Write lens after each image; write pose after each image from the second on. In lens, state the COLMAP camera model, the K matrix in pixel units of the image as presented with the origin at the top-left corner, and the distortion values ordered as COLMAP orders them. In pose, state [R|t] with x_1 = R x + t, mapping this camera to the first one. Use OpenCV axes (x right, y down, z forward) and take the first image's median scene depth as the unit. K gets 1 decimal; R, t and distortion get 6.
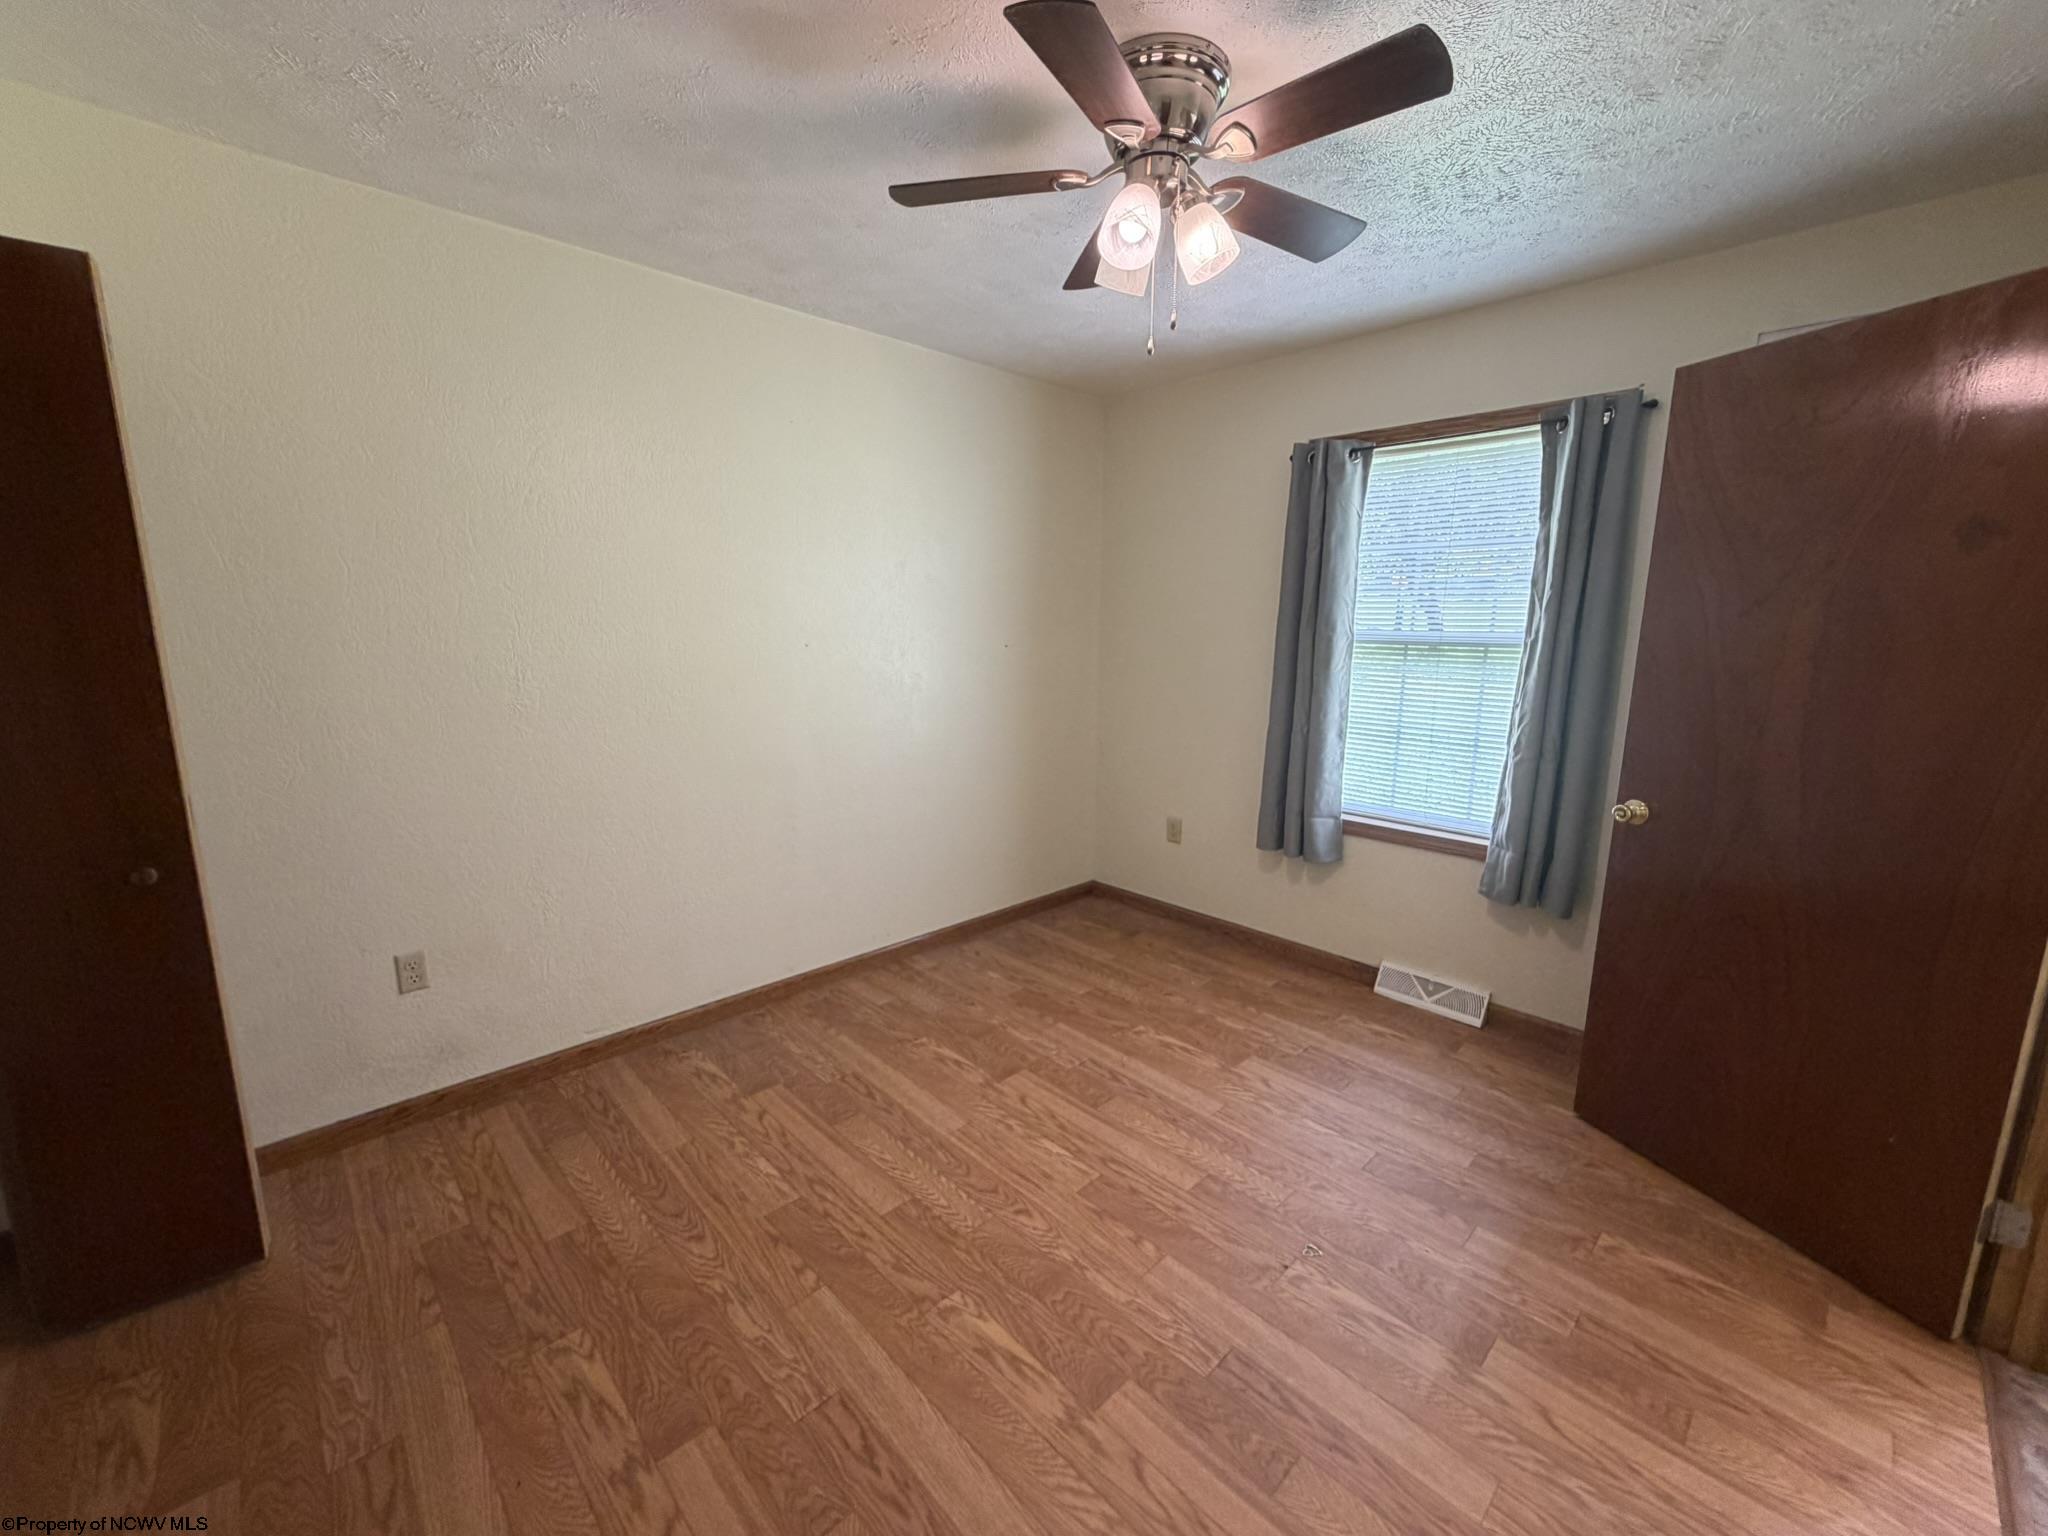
lens RADIAL K [[813.6, 0, 1043.3], [0, 813.6, 766.7], [0, 0, 1]] dist [-0.001348, 0.000490]
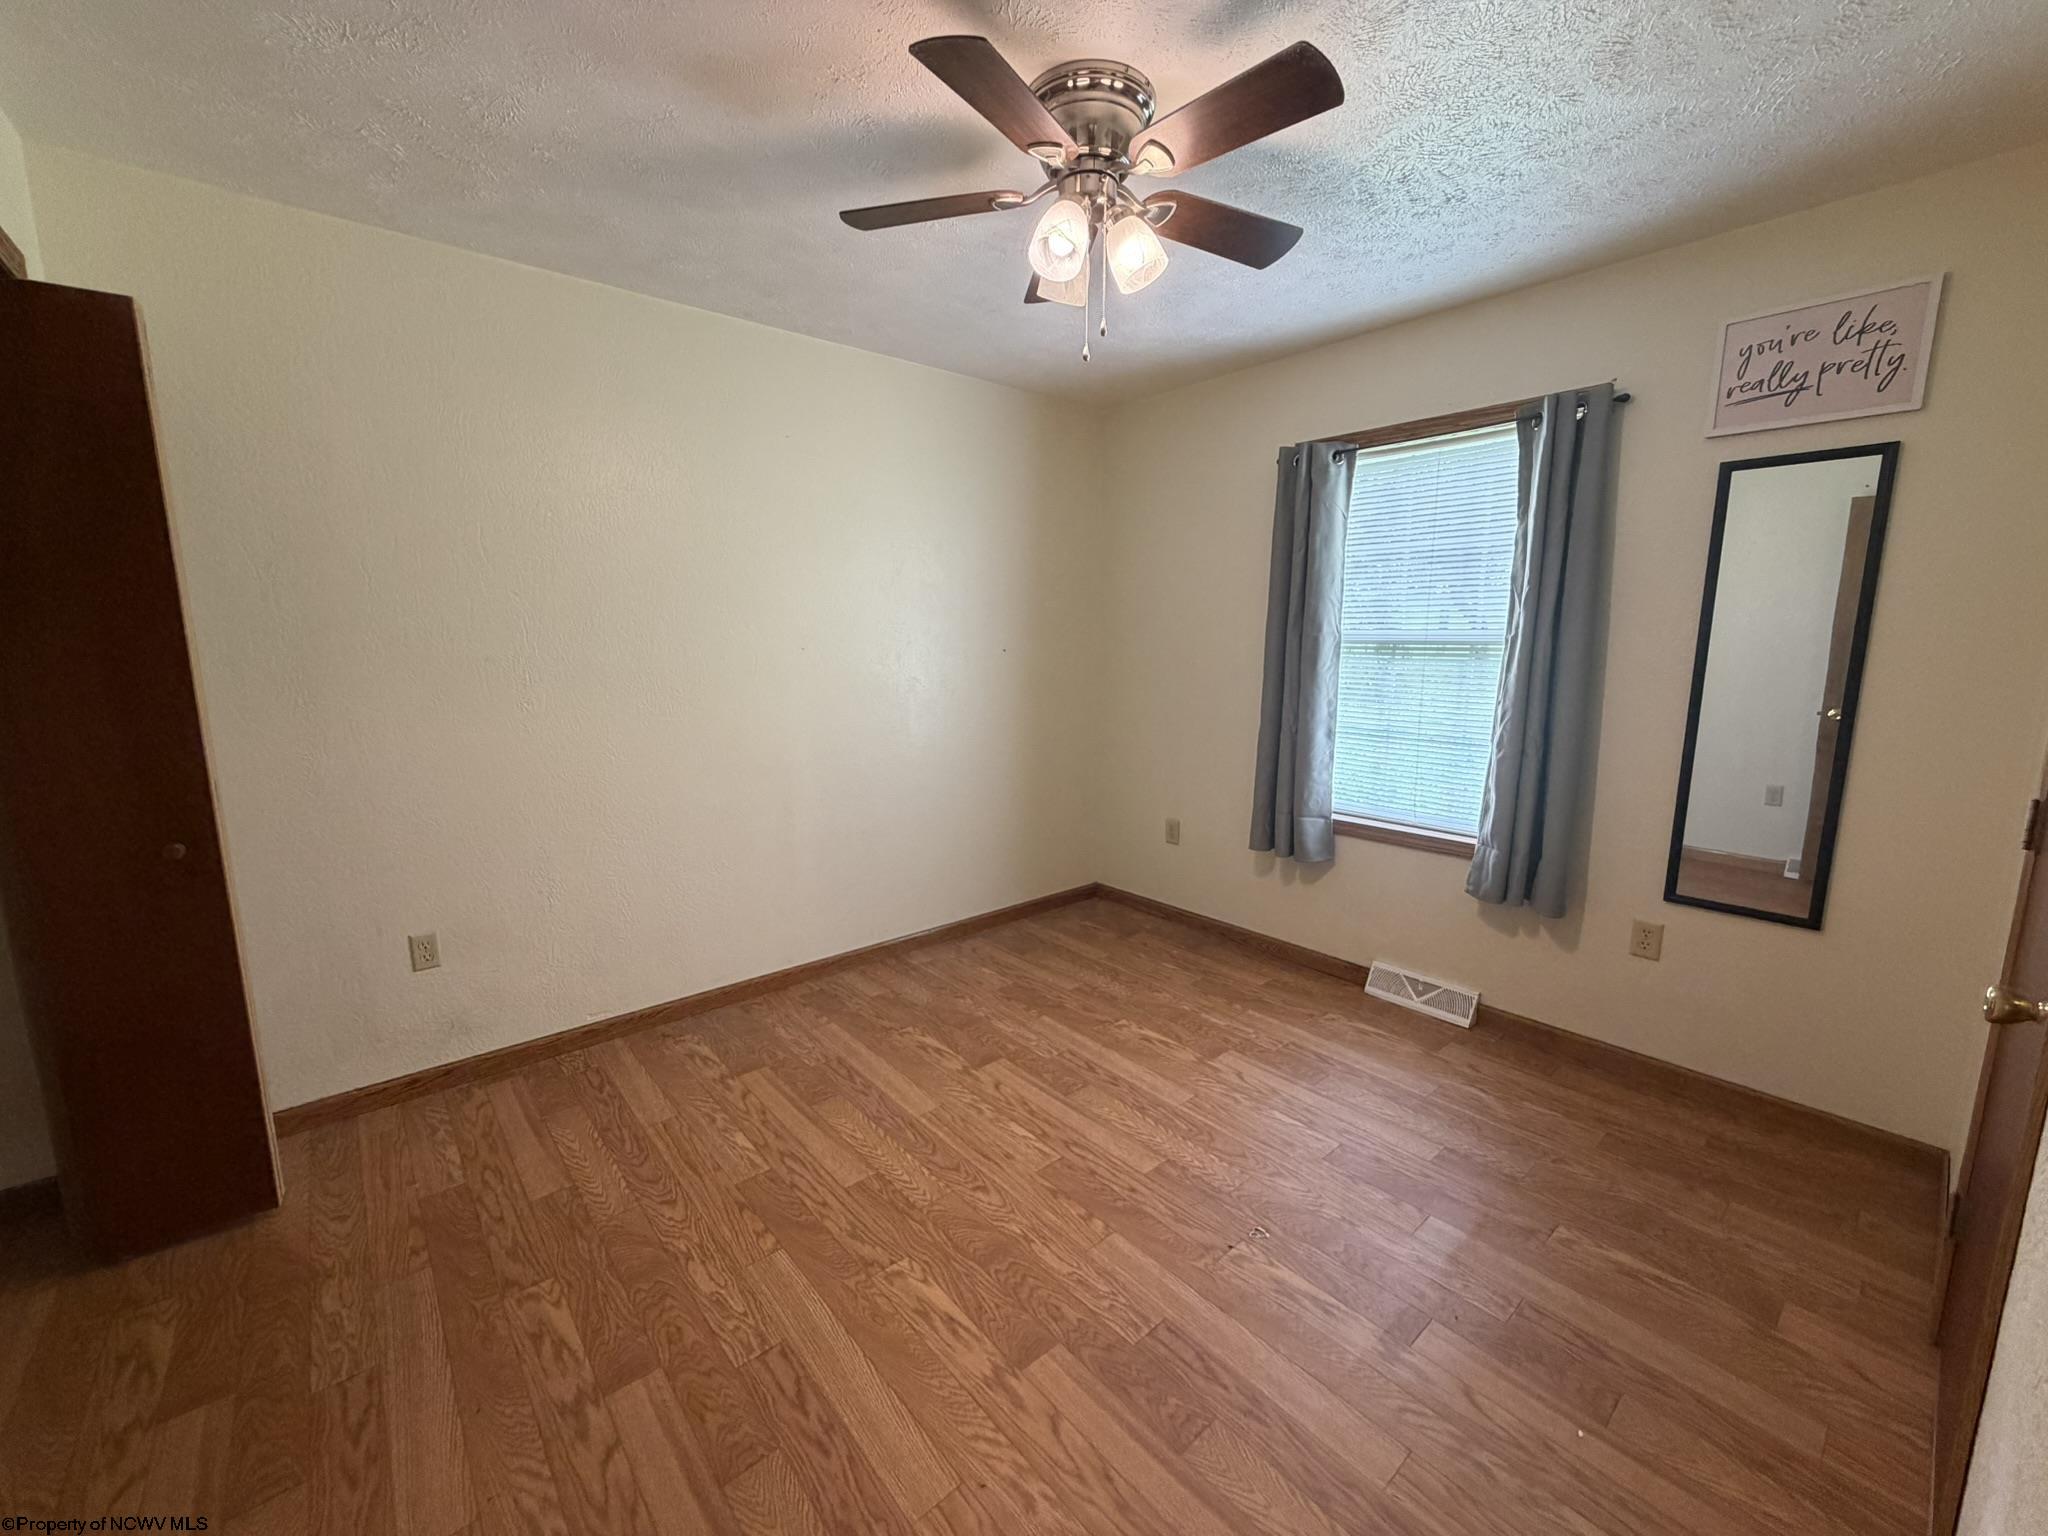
lens RADIAL K [[813.6, 0, 1039.1], [0, 813.6, 764.3], [0, 0, 1]] dist [-0.001348, 0.000490]
pose [[0.998377, -0.000076, -0.056949, 0.124698], [-0.001106, 0.999784, -0.020733, 0.036431], [0.056938, 0.020762, 0.998162, -0.041157]]
